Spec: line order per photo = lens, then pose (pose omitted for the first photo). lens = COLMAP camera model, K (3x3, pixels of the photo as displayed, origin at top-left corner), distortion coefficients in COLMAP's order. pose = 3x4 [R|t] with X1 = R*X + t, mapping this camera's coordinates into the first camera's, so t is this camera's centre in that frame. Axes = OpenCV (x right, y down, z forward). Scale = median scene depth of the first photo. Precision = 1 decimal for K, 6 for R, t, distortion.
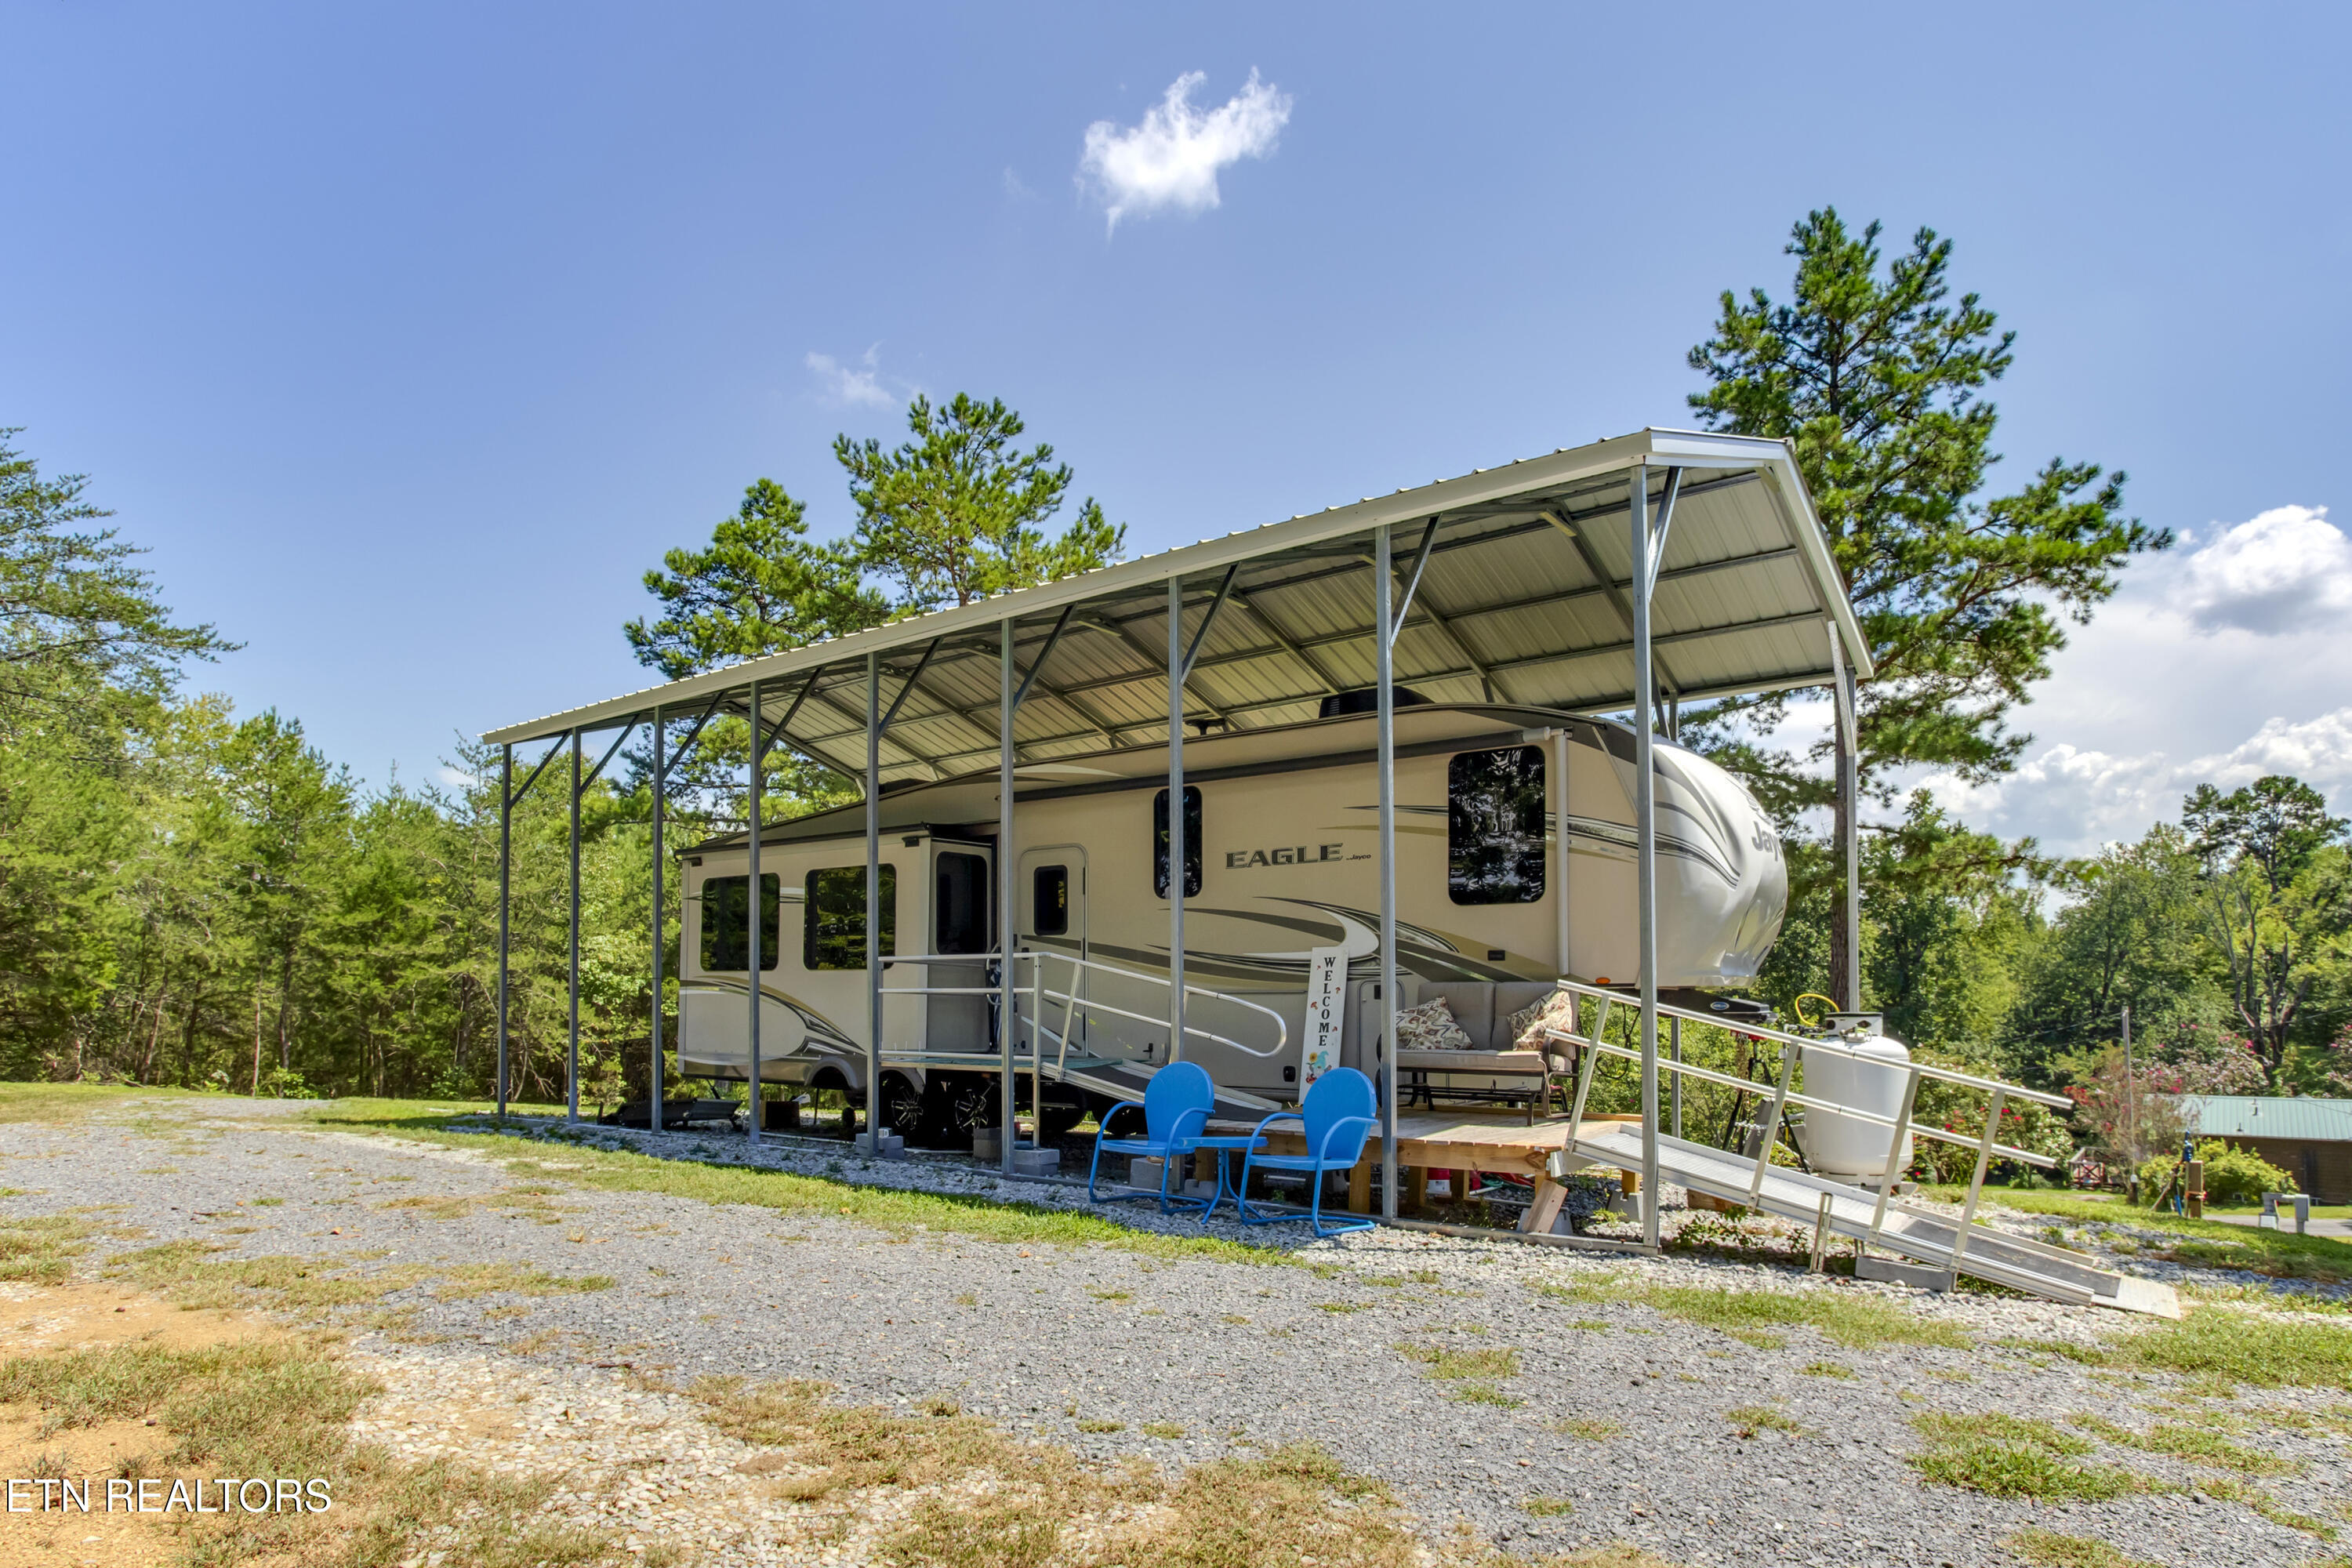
lens RADIAL K [[1270.6, 0, 1175.5], [0, 1270.6, 786.3], [0, 0, 1]] dist [-0.003910, -0.000521]
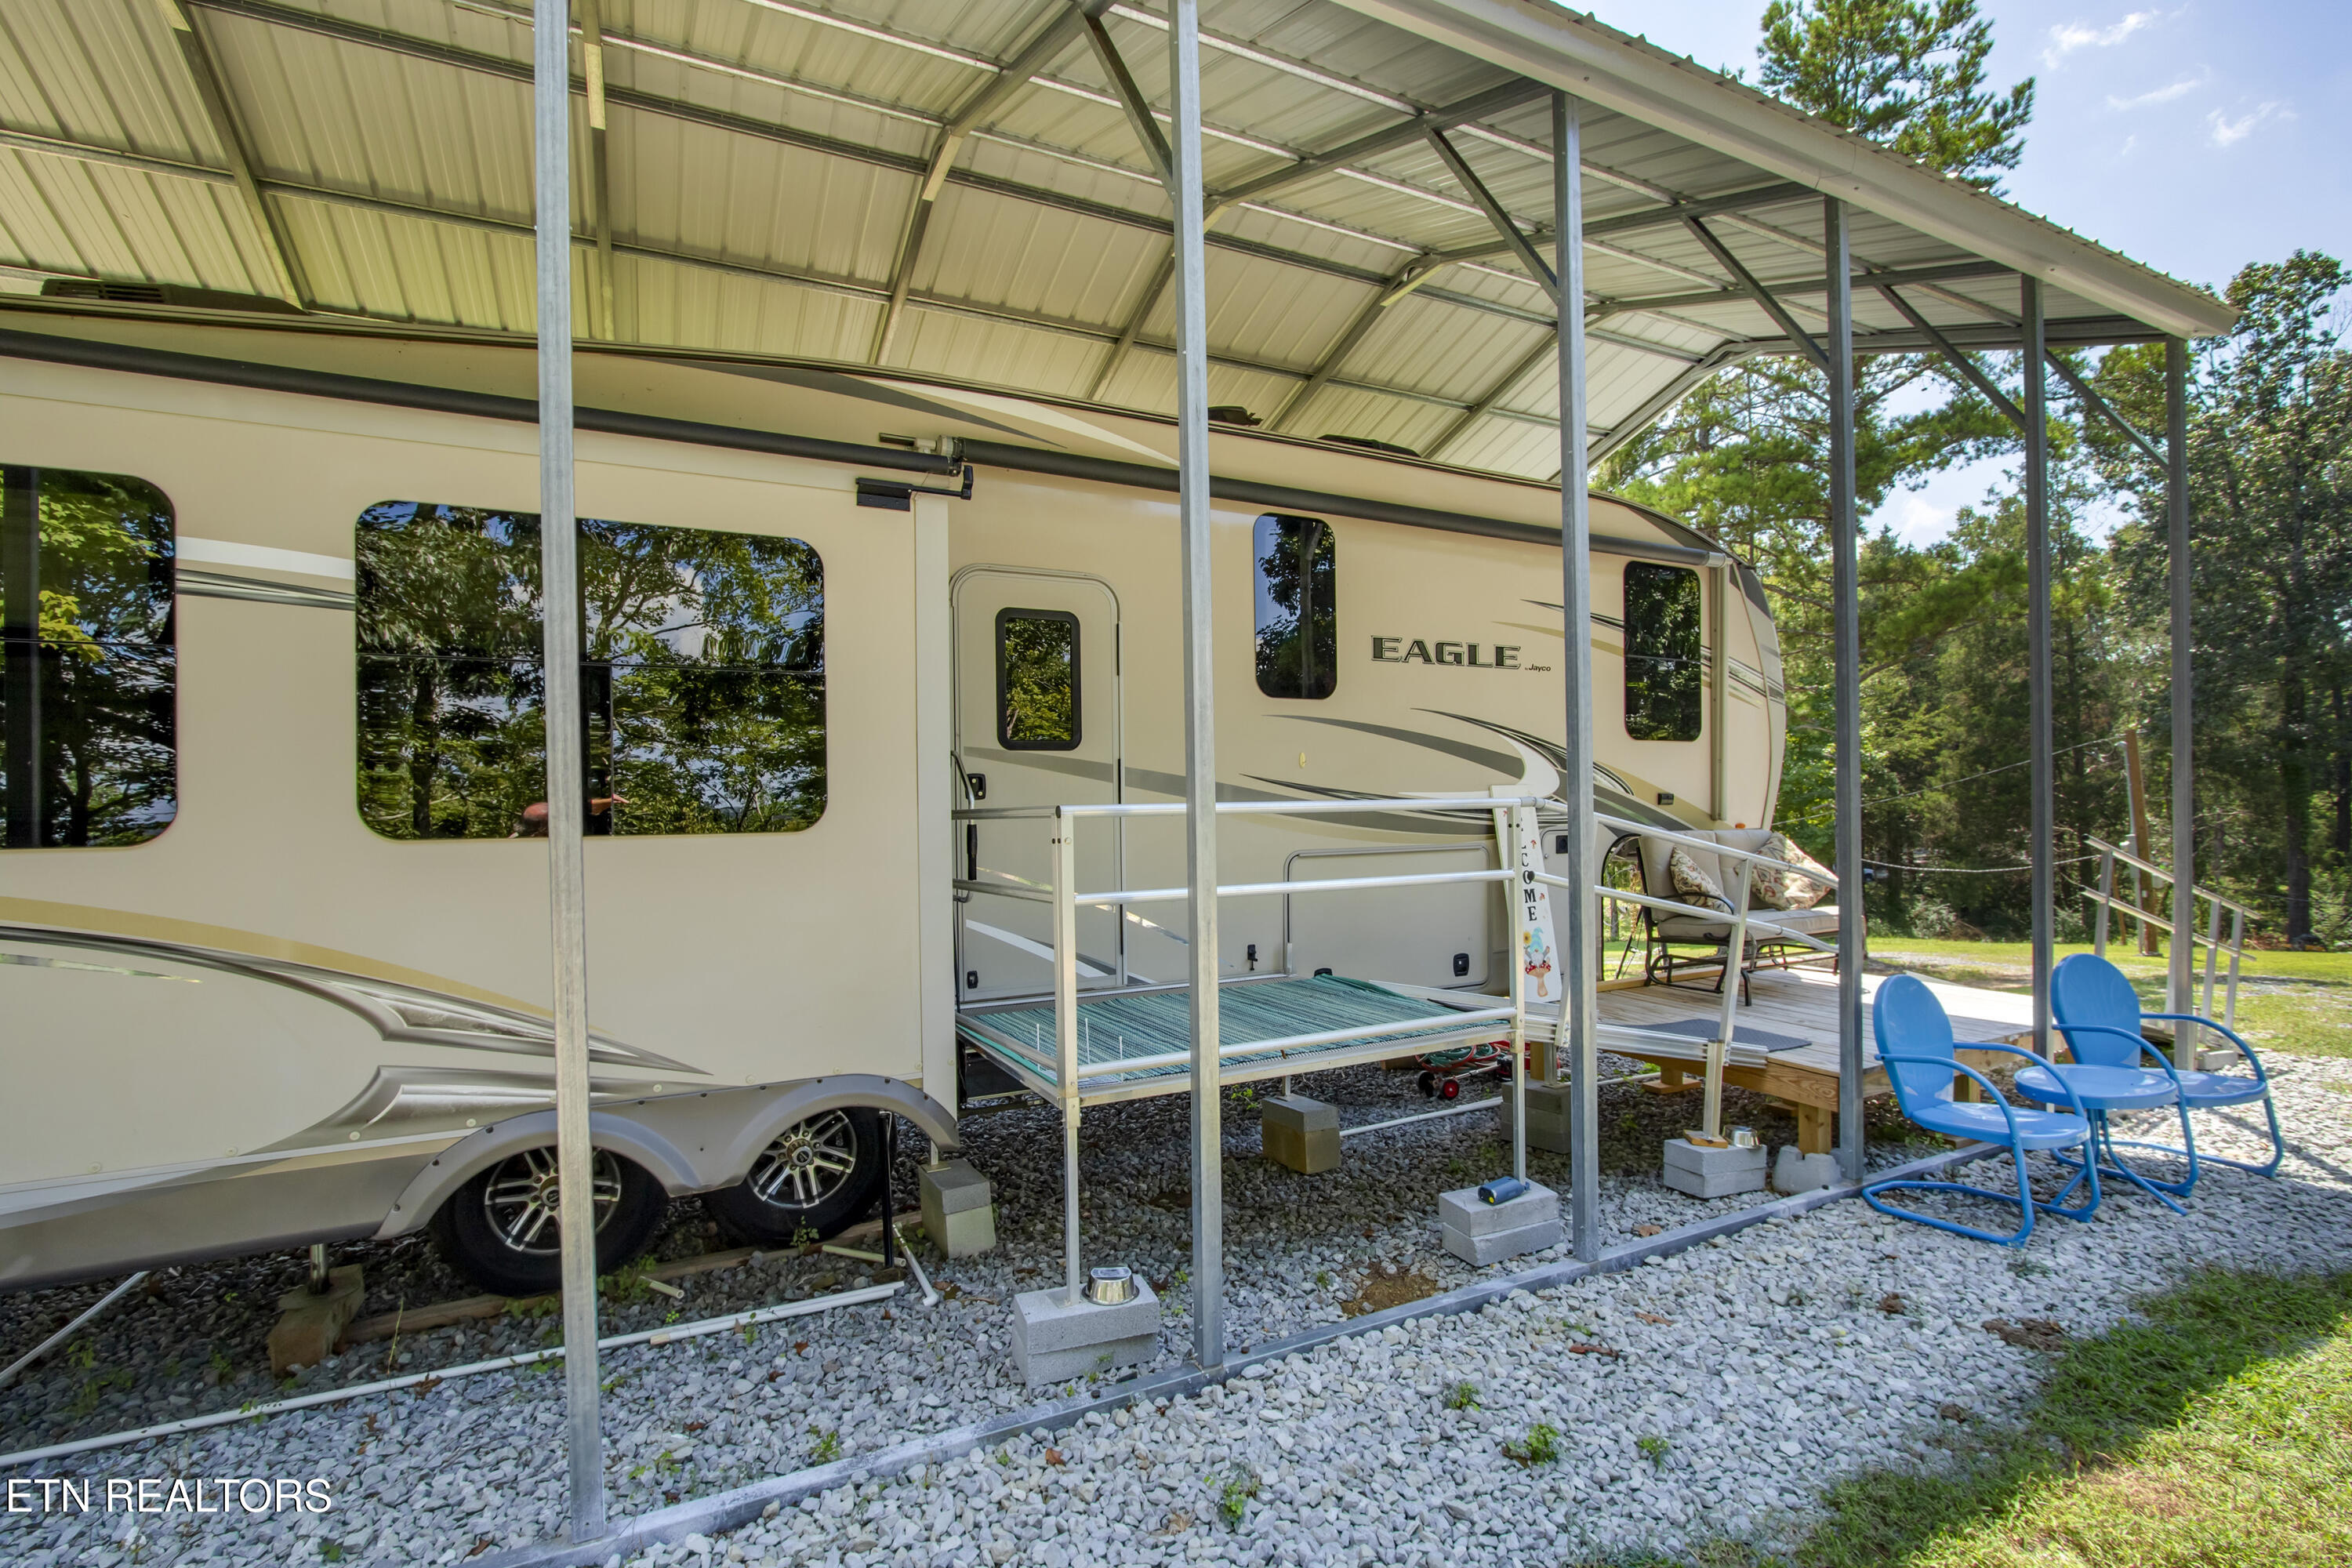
lens RADIAL K [[1270.6, 0, 1175.8], [0, 1270.6, 787.0], [0, 0, 1]] dist [-0.003910, -0.000521]
pose [[0.326785, -0.012396, 0.945017, -0.606942], [-0.152516, 0.986117, 0.065675, 0.102693], [-0.932711, -0.165591, 0.320357, 0.895200]]
